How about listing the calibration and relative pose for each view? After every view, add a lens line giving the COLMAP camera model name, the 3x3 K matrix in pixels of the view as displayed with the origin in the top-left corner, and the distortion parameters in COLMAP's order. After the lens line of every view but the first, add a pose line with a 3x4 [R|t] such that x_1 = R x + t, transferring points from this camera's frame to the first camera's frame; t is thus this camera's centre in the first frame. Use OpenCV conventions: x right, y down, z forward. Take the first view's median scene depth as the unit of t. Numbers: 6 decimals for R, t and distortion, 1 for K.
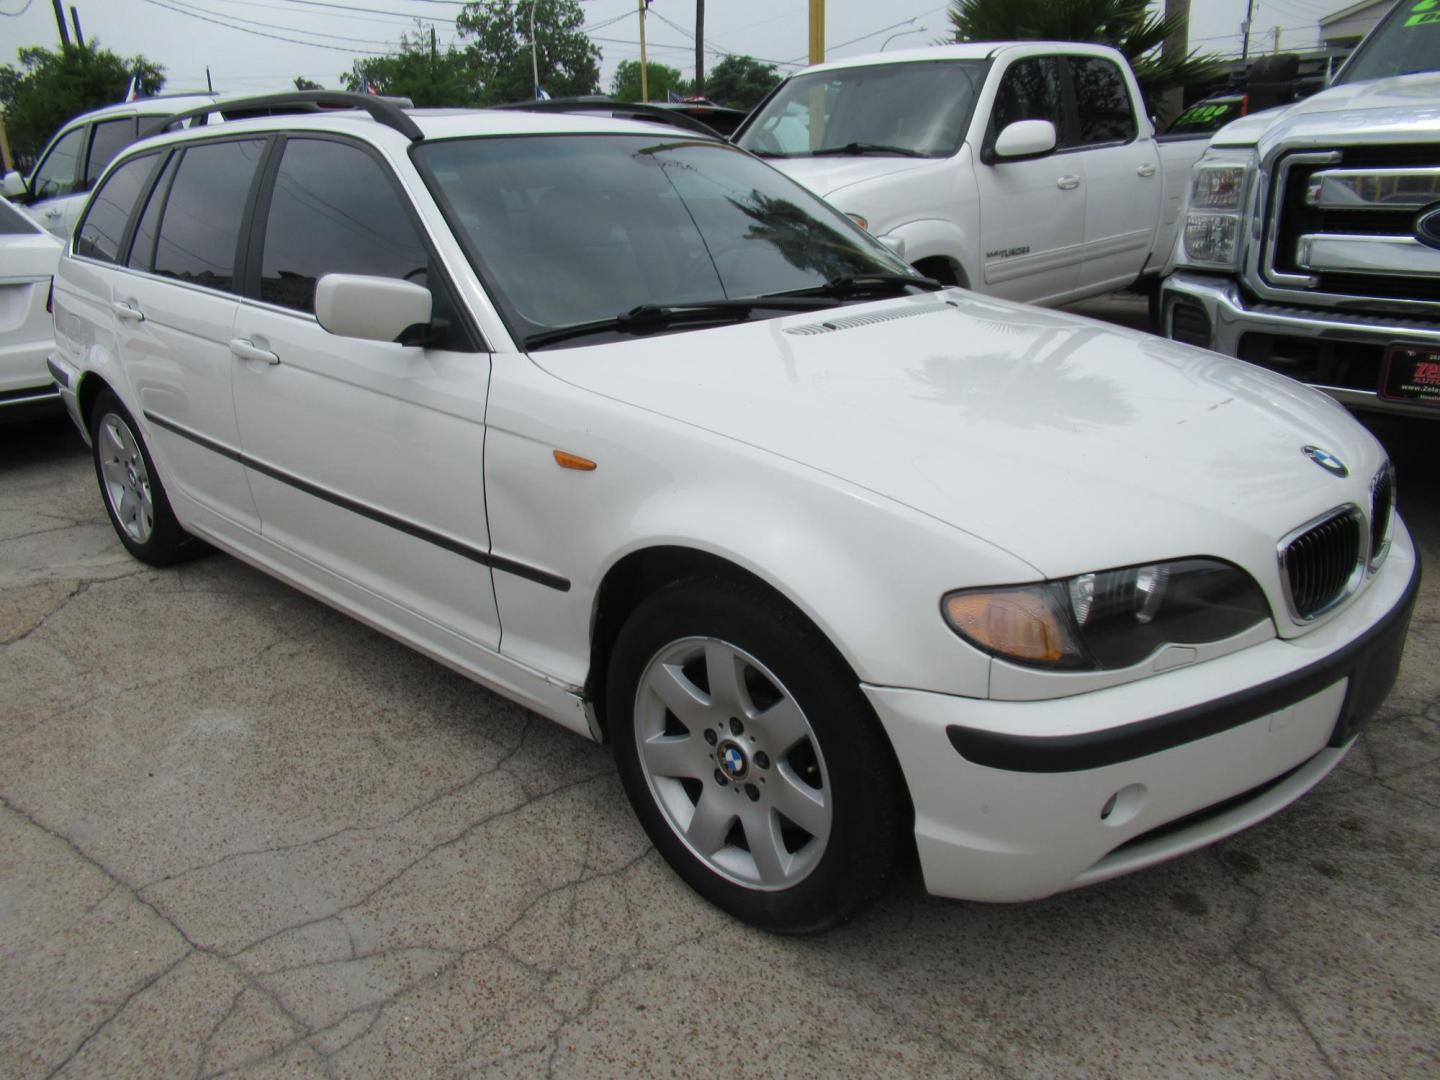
lens RADIAL K [[1051.7, 0, 702.2], [0, 1051.7, 539.5], [0, 0, 1]] dist [-0.005181, -0.004394]
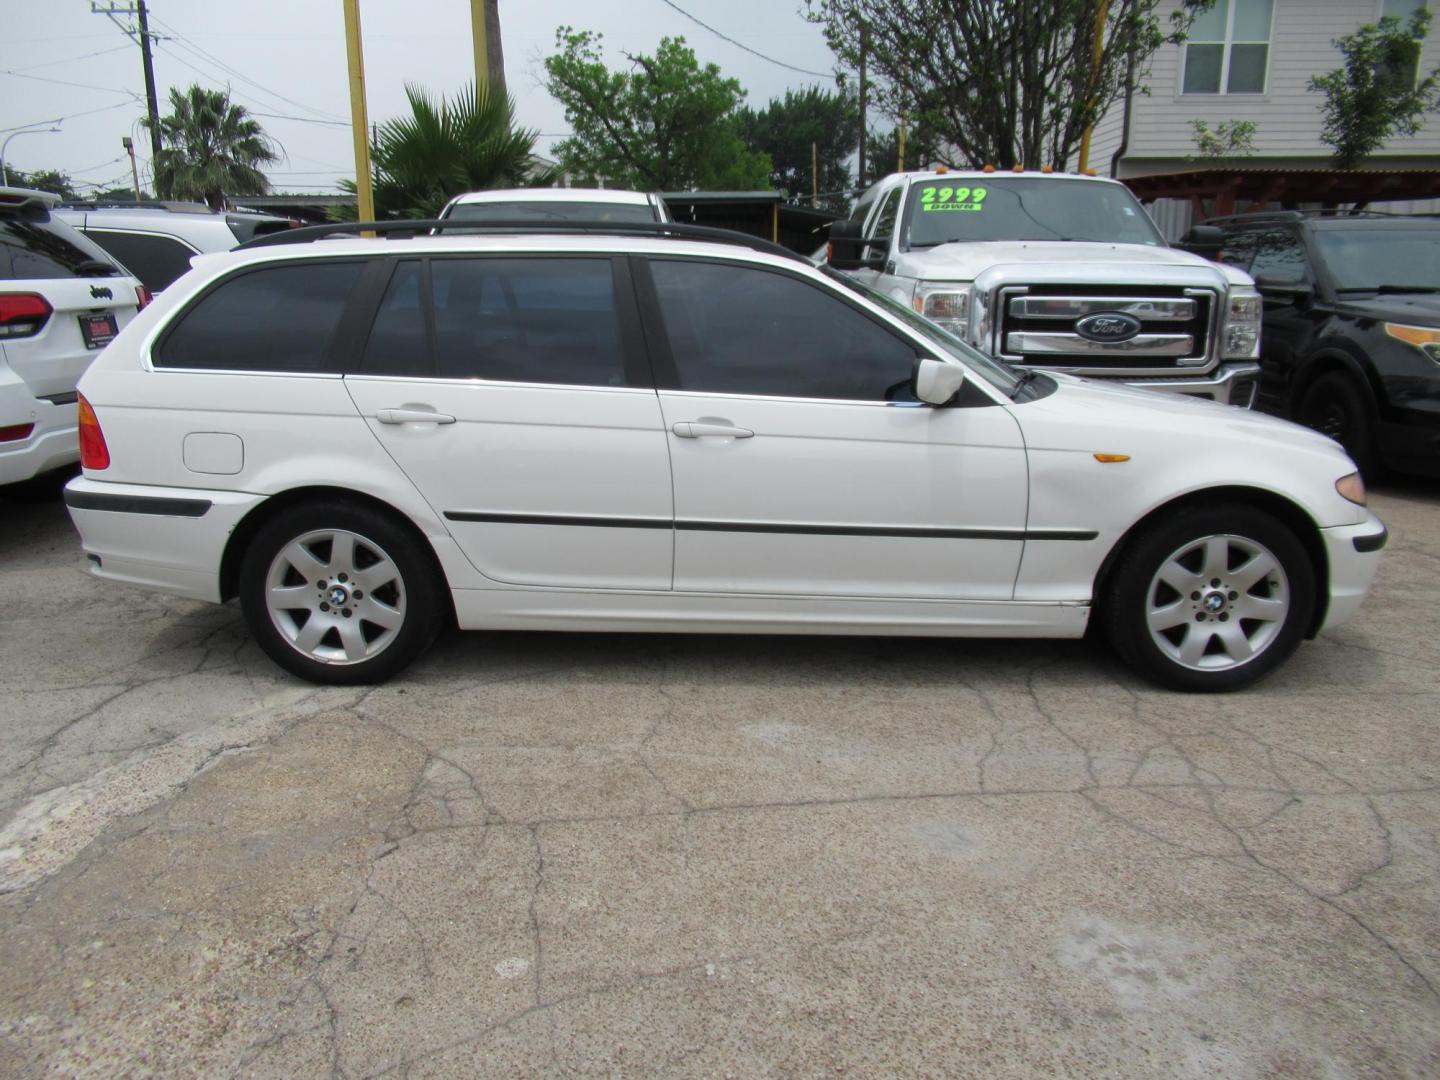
lens RADIAL K [[1051.7, 0, 702.2], [0, 1051.7, 539.5], [0, 0, 1]] dist [-0.005181, -0.004394]
pose [[0.741891, -0.136659, 0.656447, -1.546119], [0.202432, 0.978978, -0.024977, -0.031454], [-0.639234, 0.151416, 0.753958, 0.127700]]
